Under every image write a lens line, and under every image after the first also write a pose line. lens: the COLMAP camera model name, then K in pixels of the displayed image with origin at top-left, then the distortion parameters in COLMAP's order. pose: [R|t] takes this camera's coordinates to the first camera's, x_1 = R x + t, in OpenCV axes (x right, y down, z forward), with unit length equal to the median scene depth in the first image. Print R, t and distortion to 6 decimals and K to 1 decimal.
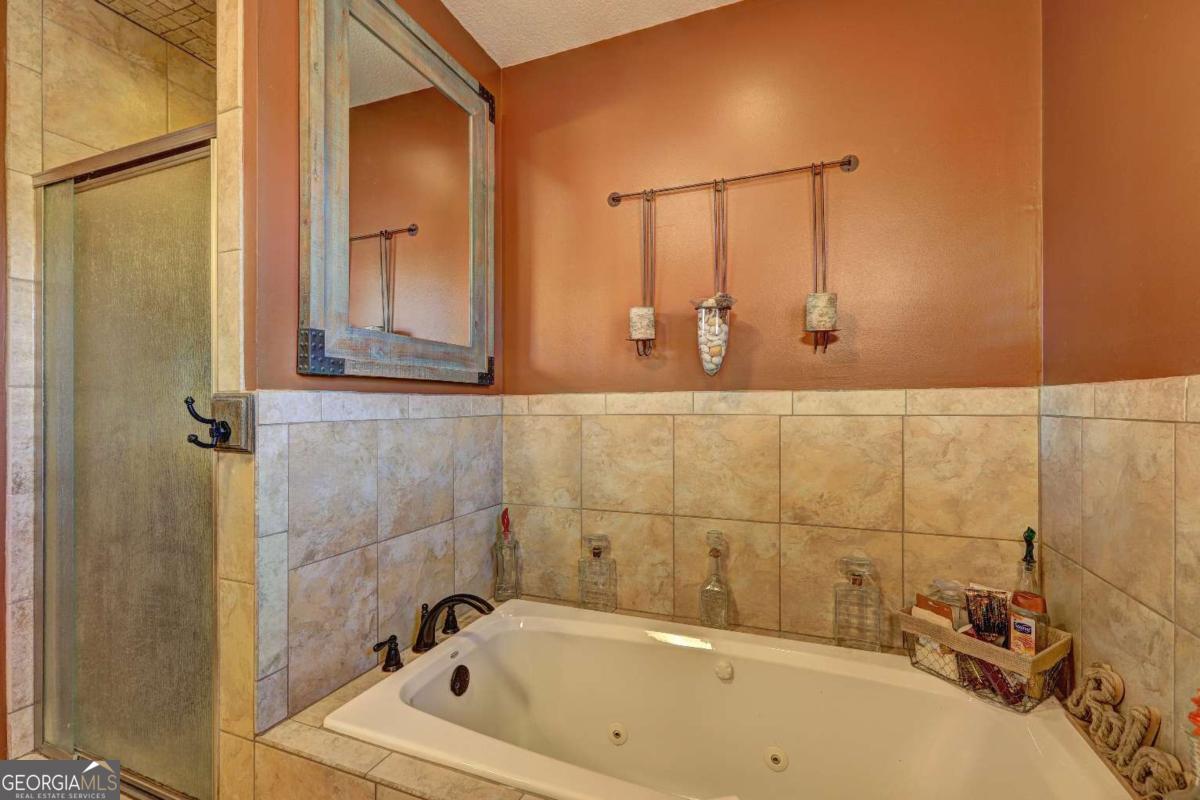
lens RADIAL K [[539.8, 0, 598.6], [0, 539.8, 402.1], [0, 0, 1]] dist [-0.003300, 0.001024]
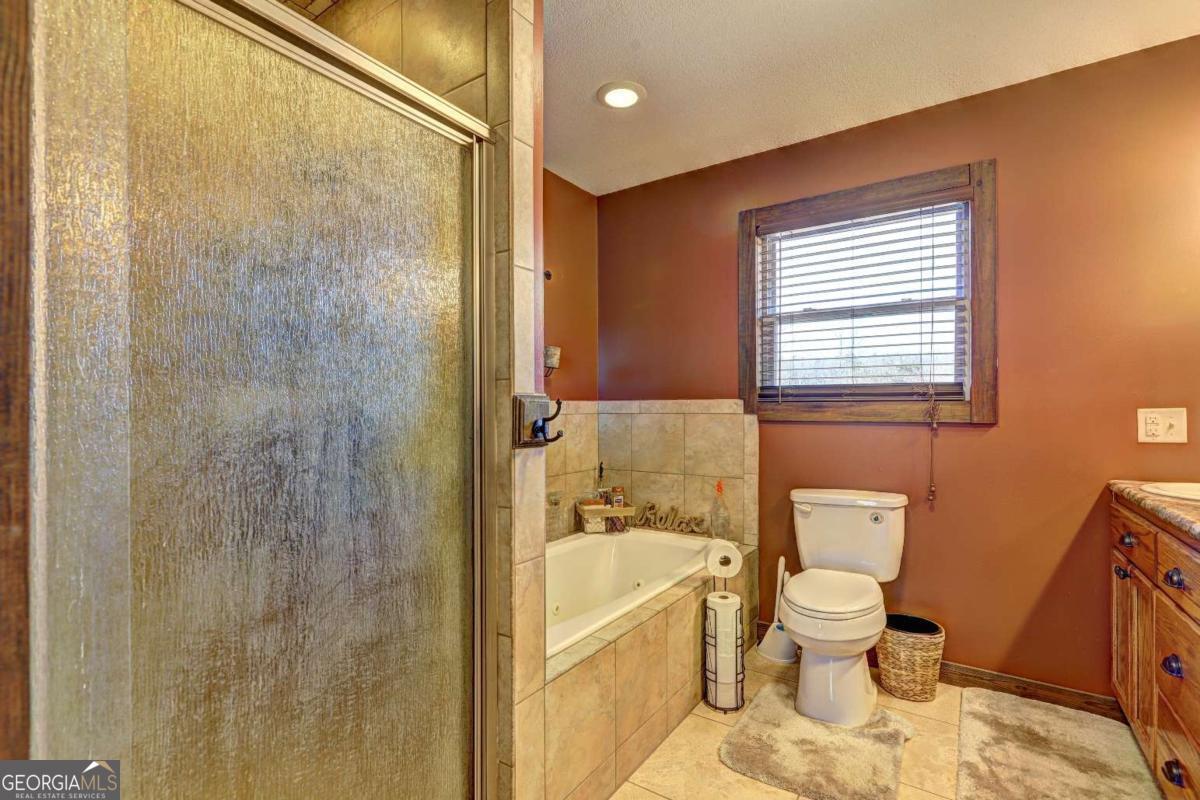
lens RADIAL K [[539.8, 0, 599.9], [0, 539.8, 407.4], [0, 0, 1]] dist [-0.003300, 0.001024]
pose [[0.217729, 0.006750, 0.975986, -1.652878], [-0.005128, 0.999970, -0.005772, 0.014817], [-0.975996, -0.003748, 0.217757, 0.575237]]
